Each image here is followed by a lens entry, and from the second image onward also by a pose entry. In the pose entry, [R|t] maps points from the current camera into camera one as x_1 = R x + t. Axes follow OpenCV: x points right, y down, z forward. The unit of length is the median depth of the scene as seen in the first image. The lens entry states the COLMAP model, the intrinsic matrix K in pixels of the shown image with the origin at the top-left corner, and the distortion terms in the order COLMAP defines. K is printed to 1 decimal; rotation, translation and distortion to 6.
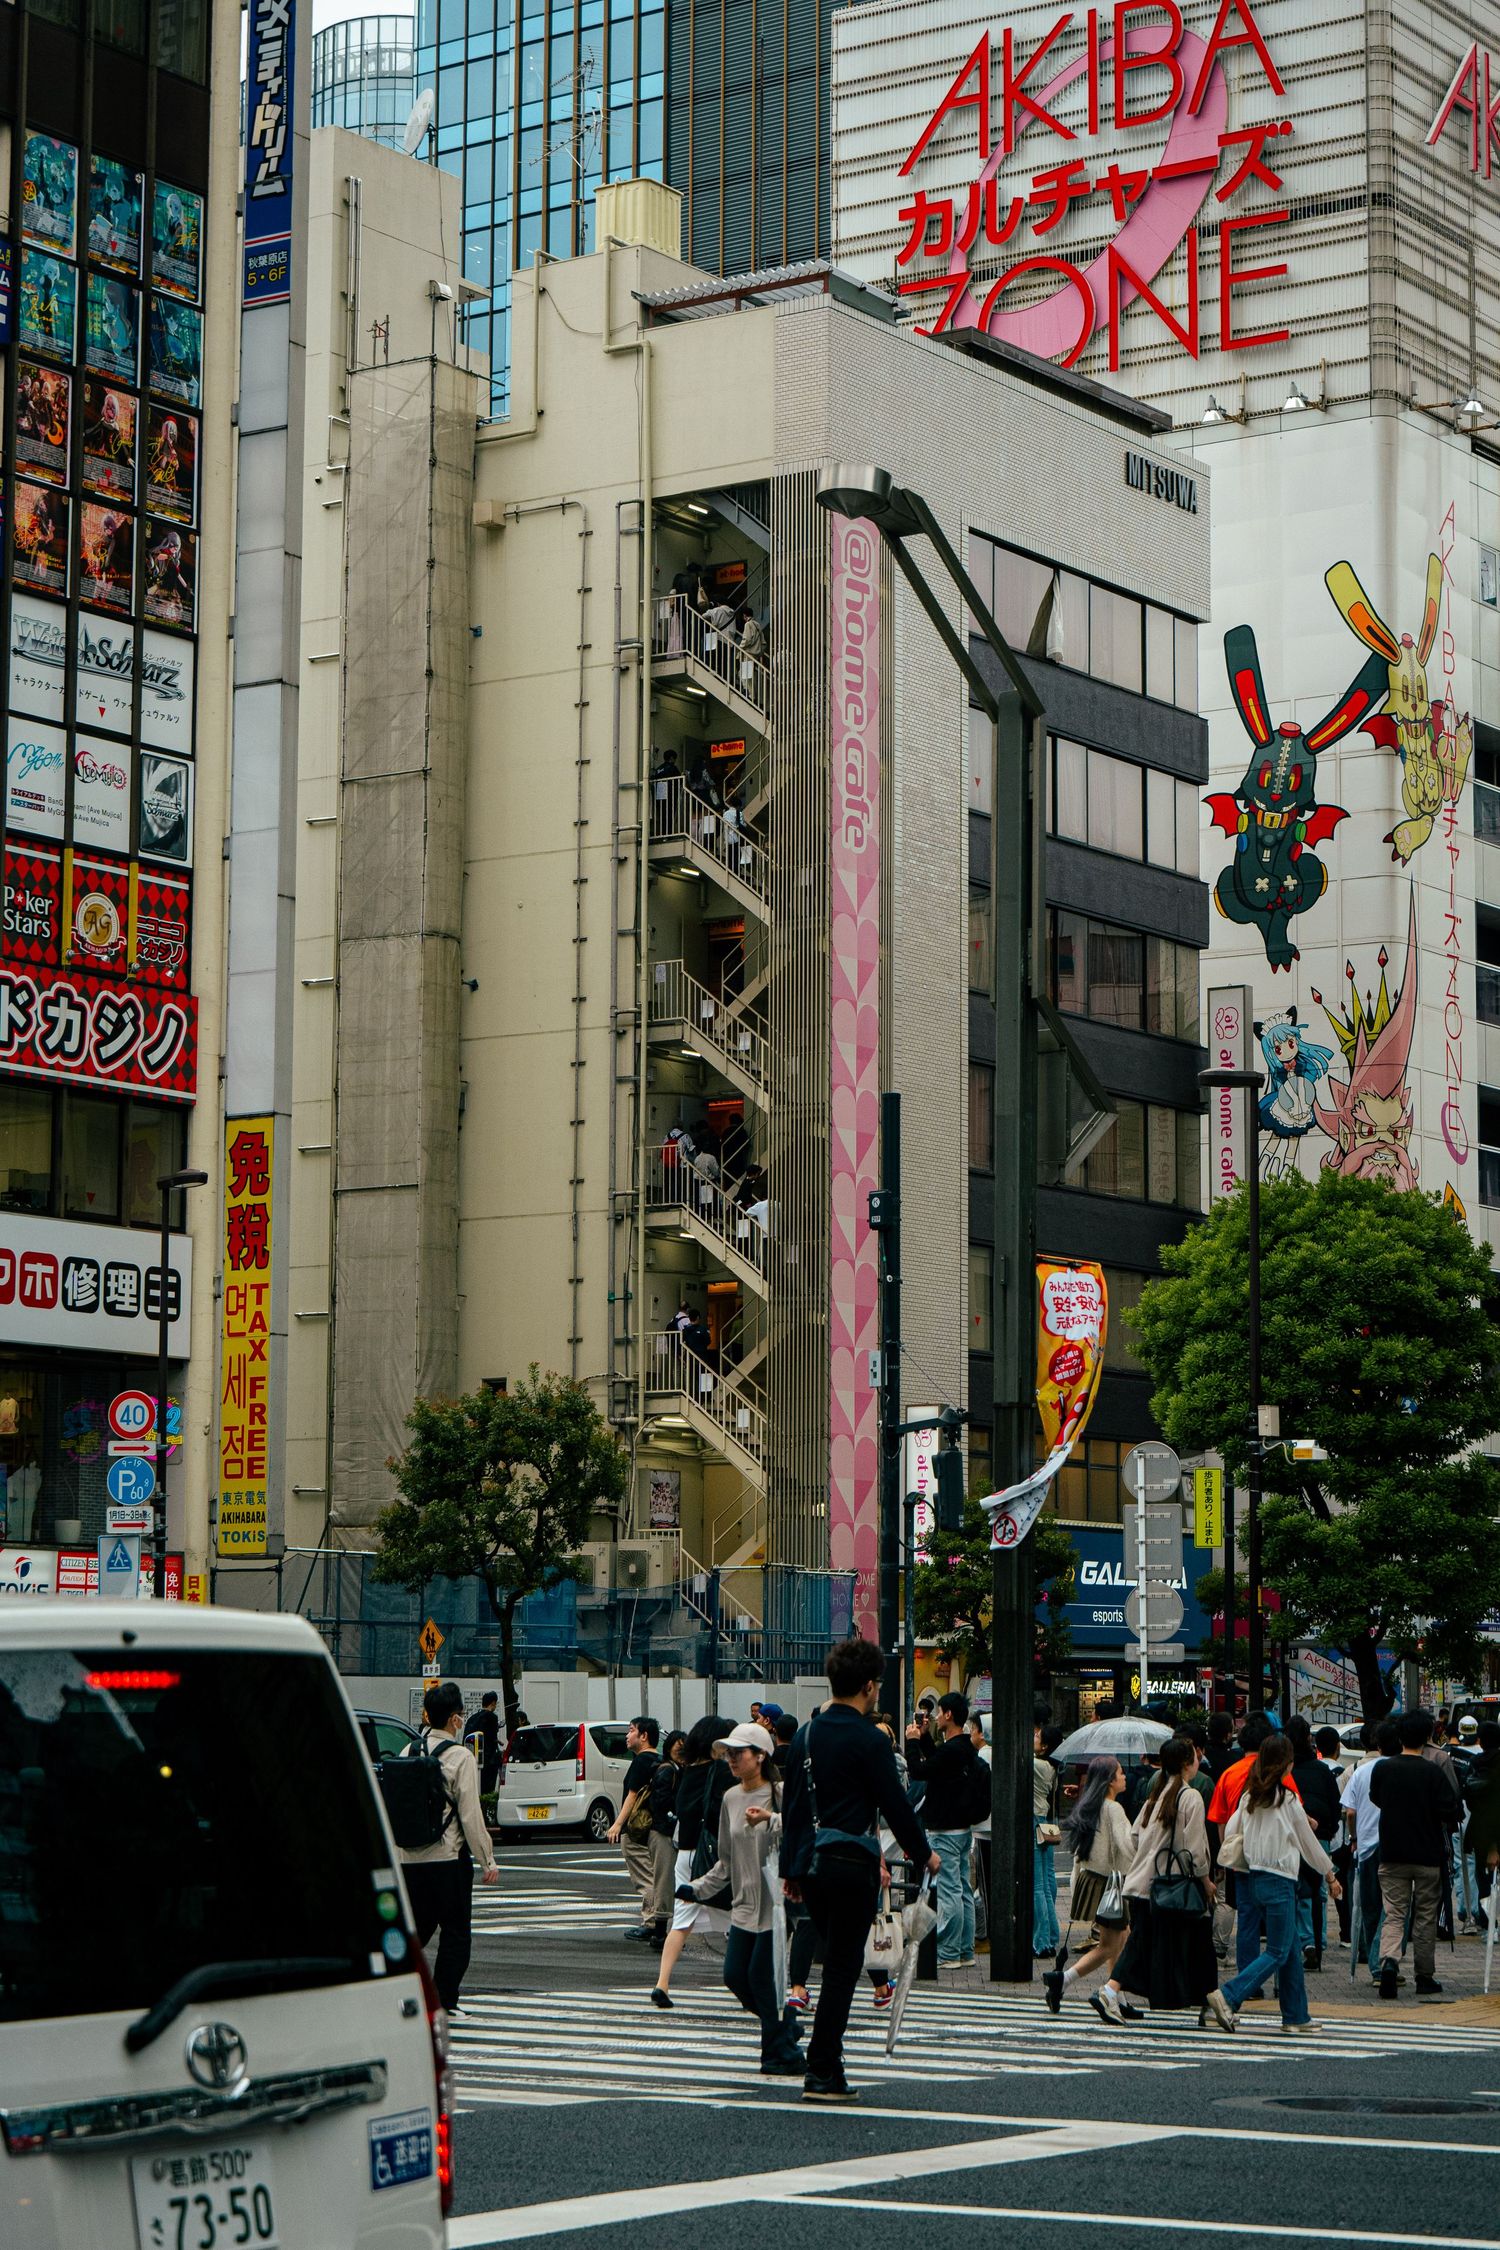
lens RADIAL K [[4642.1, 0, 749.2], [0, 4642.1, 1120.4], [0, 0, 1]] dist [0.017064, 0.000000]
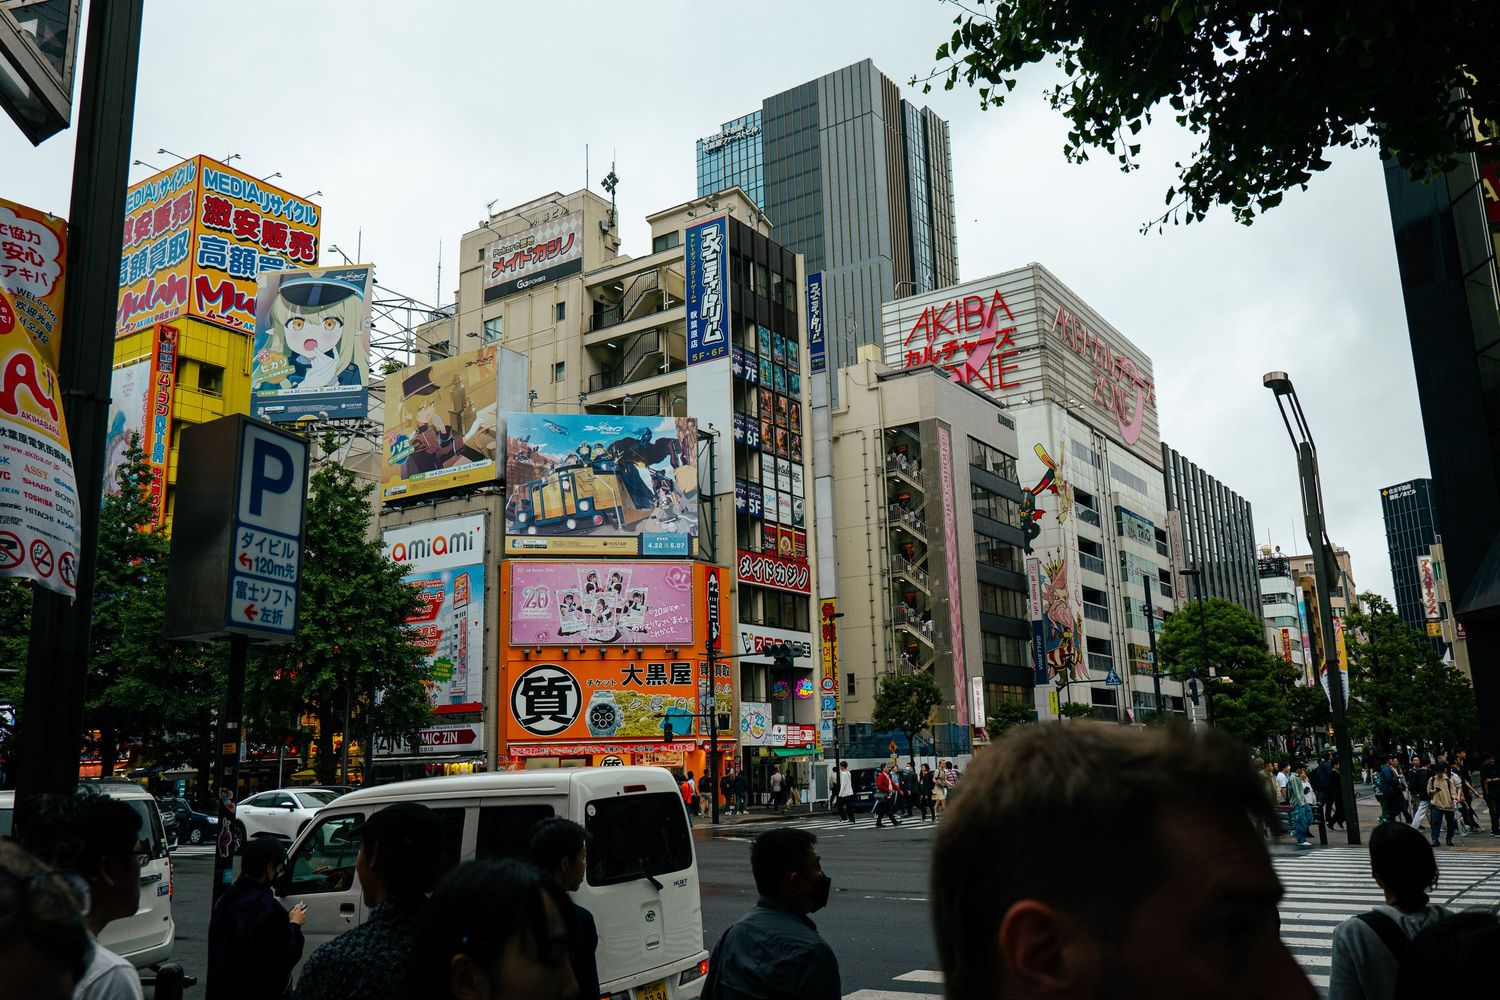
lens RADIAL K [[1201.8, 0, 751.0], [0, 1201.8, 507.4], [0, 0, 1]] dist [0.012898, 0.001847]
pose [[0.999221, -0.032246, 0.022731, -0.149581], [0.034098, 0.995675, -0.086418, 0.005751], [-0.019846, 0.087126, 0.996000, 0.069382]]
